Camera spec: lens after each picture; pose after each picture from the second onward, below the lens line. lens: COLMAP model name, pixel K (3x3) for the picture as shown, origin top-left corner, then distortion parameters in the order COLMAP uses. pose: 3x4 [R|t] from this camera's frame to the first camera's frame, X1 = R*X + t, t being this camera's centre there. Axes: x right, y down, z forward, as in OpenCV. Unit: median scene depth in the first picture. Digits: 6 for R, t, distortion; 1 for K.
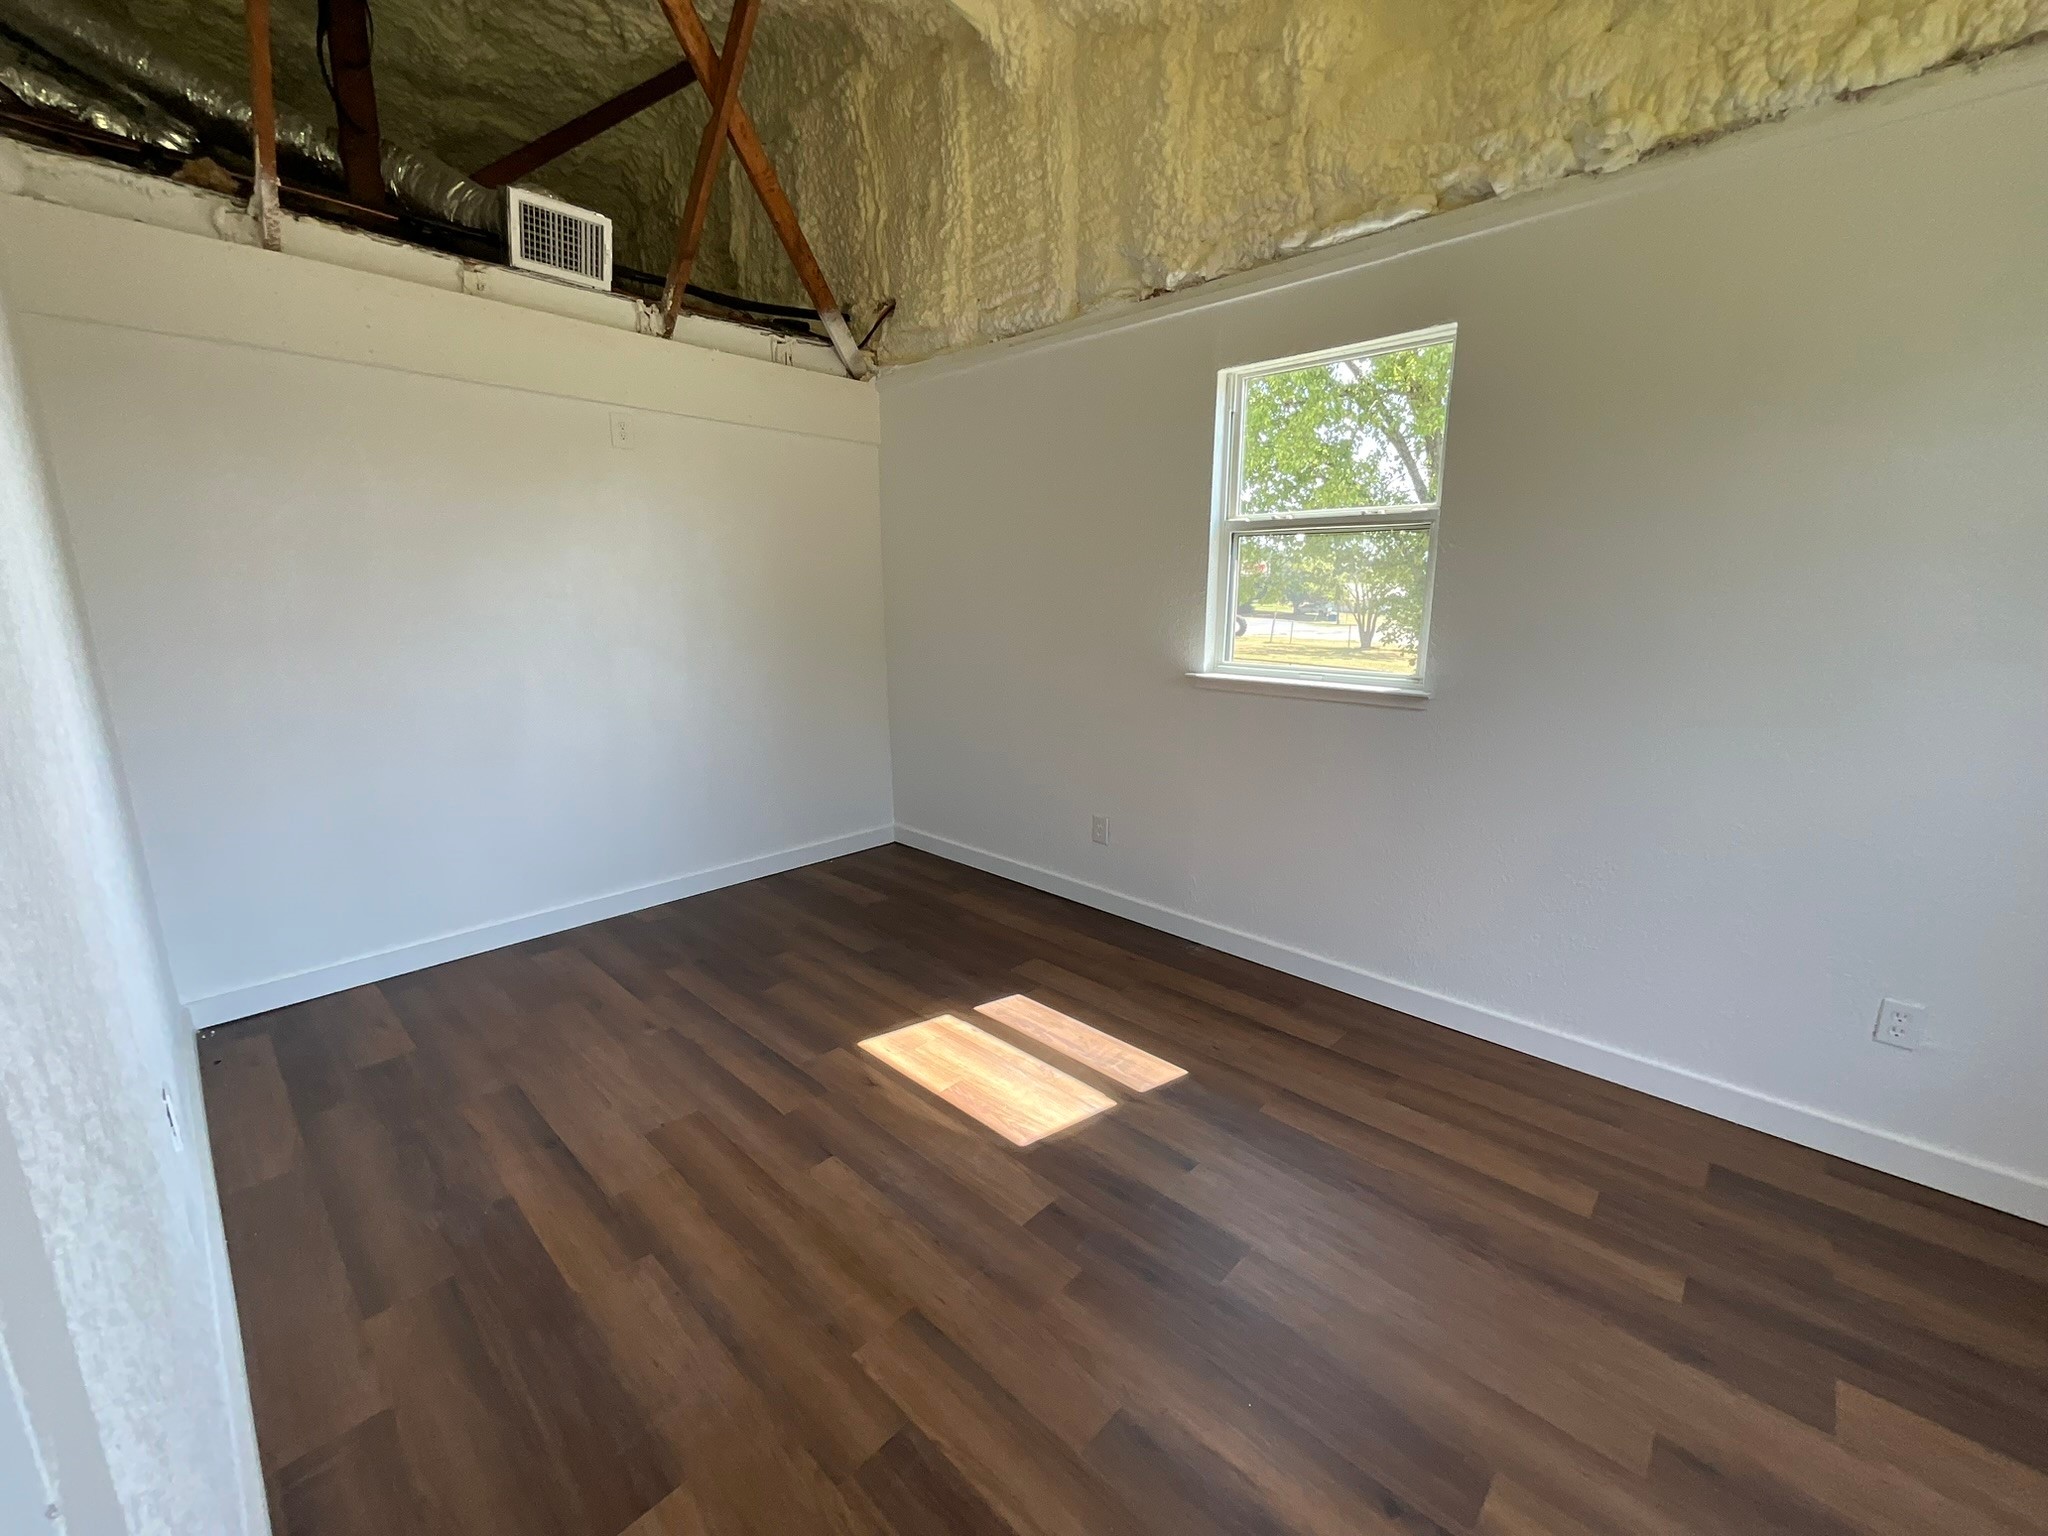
lens RADIAL K [[821.2, 0, 1027.5], [0, 821.2, 764.8], [0, 0, 1]] dist [-0.007043, -0.000501]
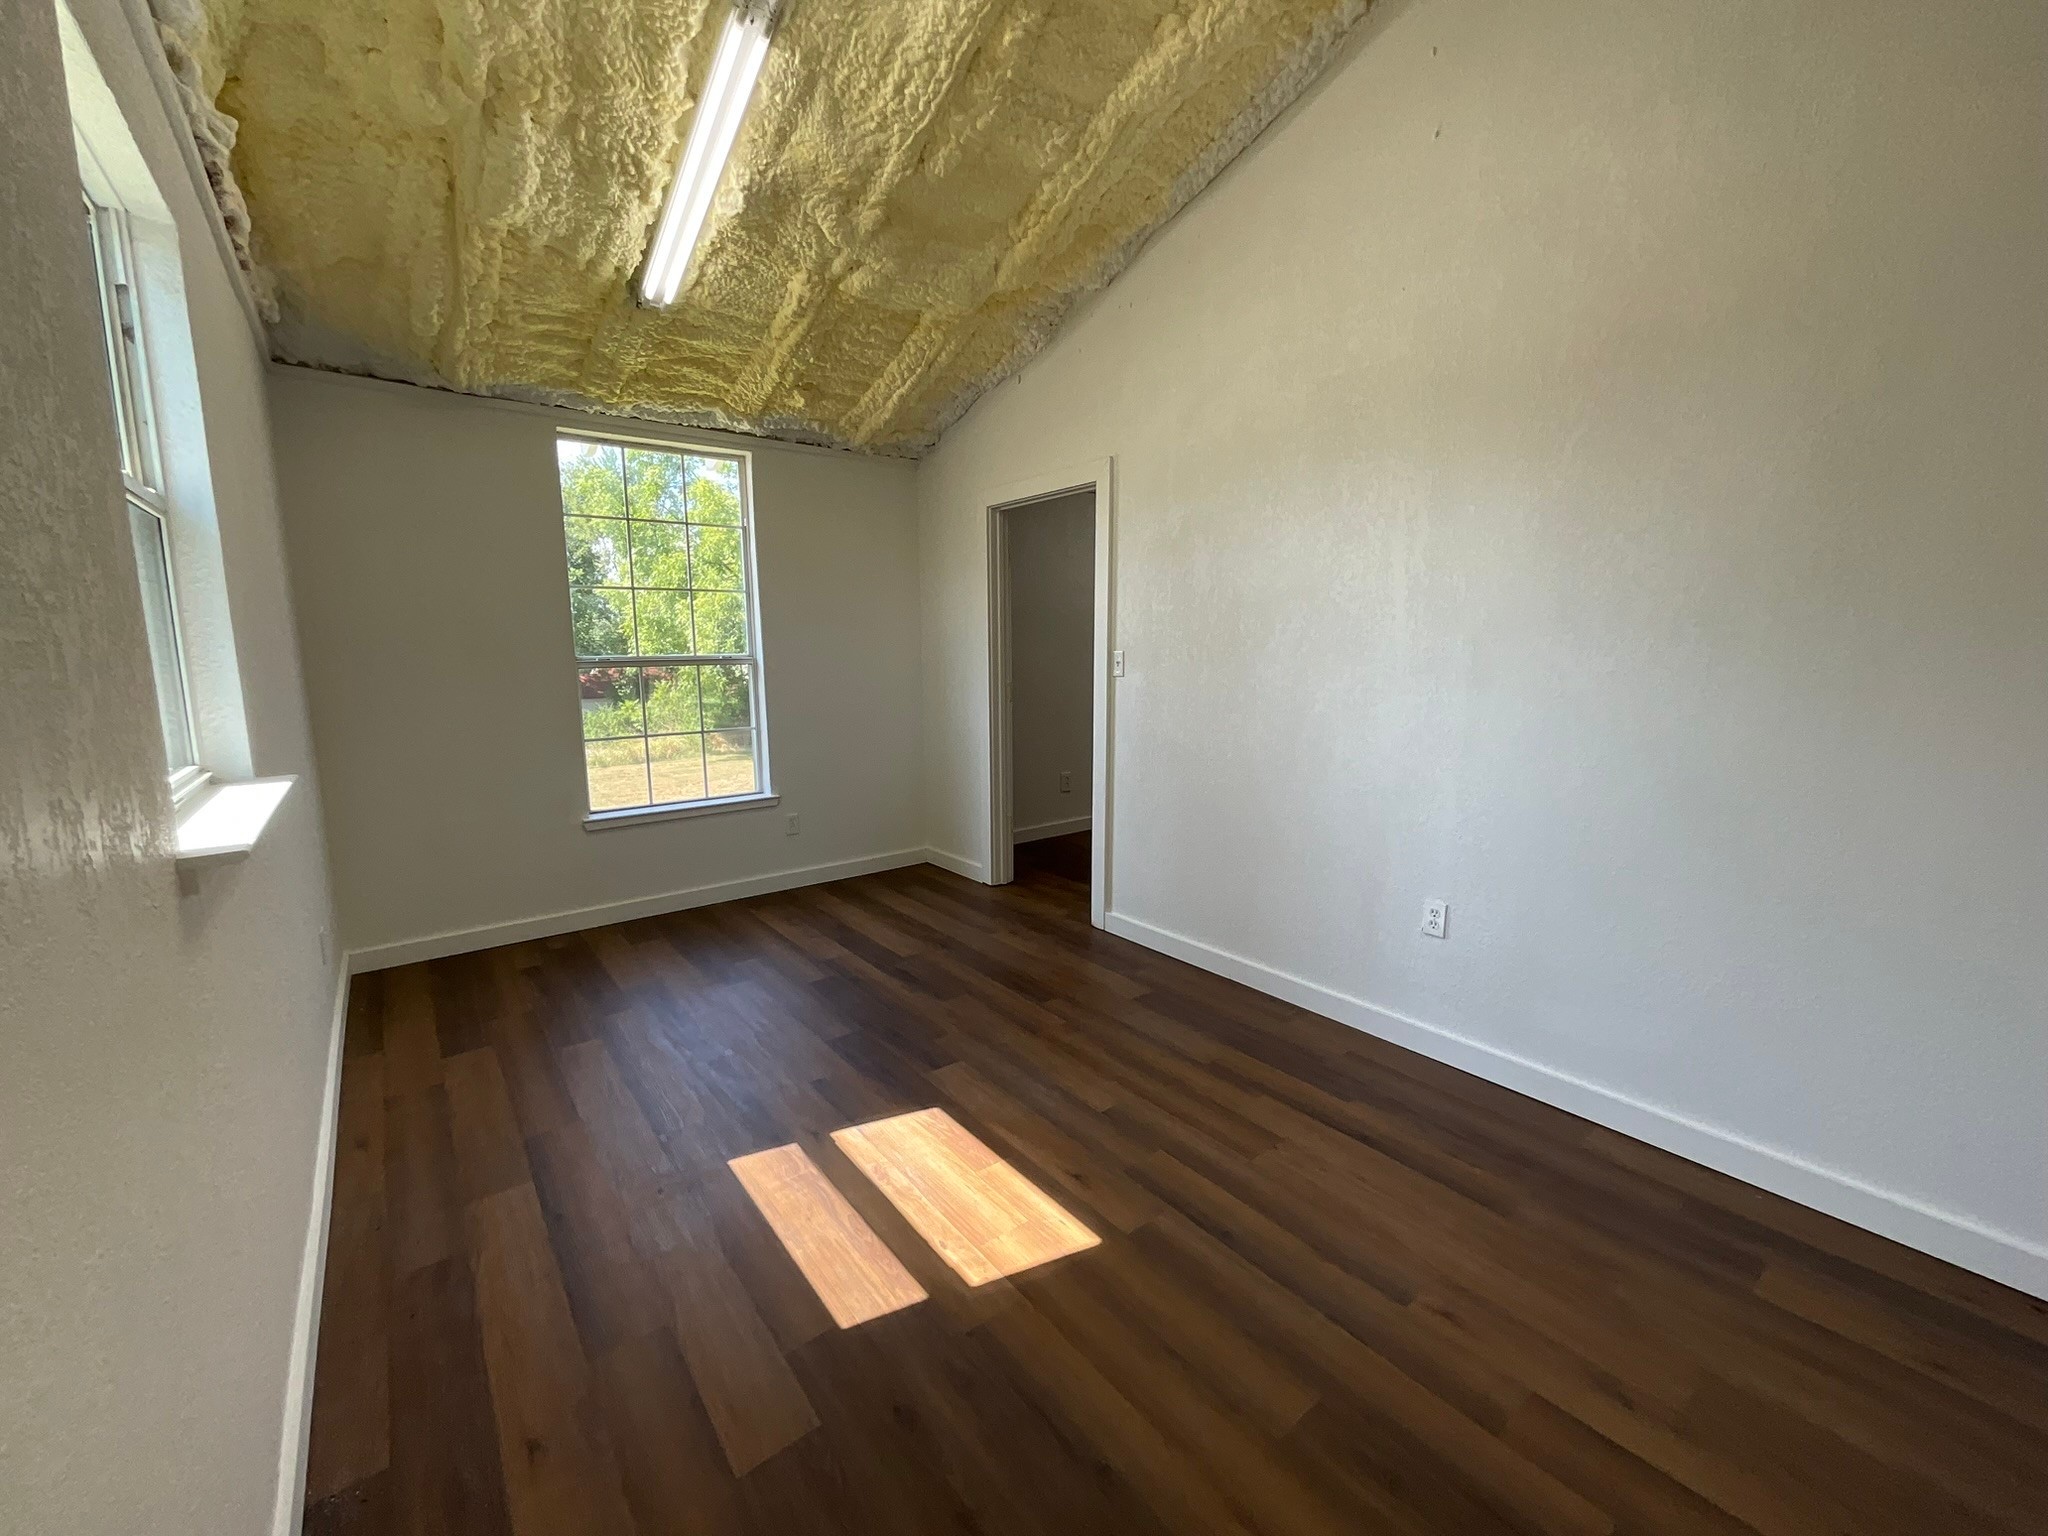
lens RADIAL K [[819.6, 0, 1026.3], [0, 819.6, 765.4], [0, 0, 1]] dist [-0.001701, -0.002501]
pose [[-0.987764, -0.022711, 0.154295, -0.267400], [0.032594, 0.937430, 0.346645, -0.348411], [-0.152514, 0.347433, -0.925219, 1.707563]]
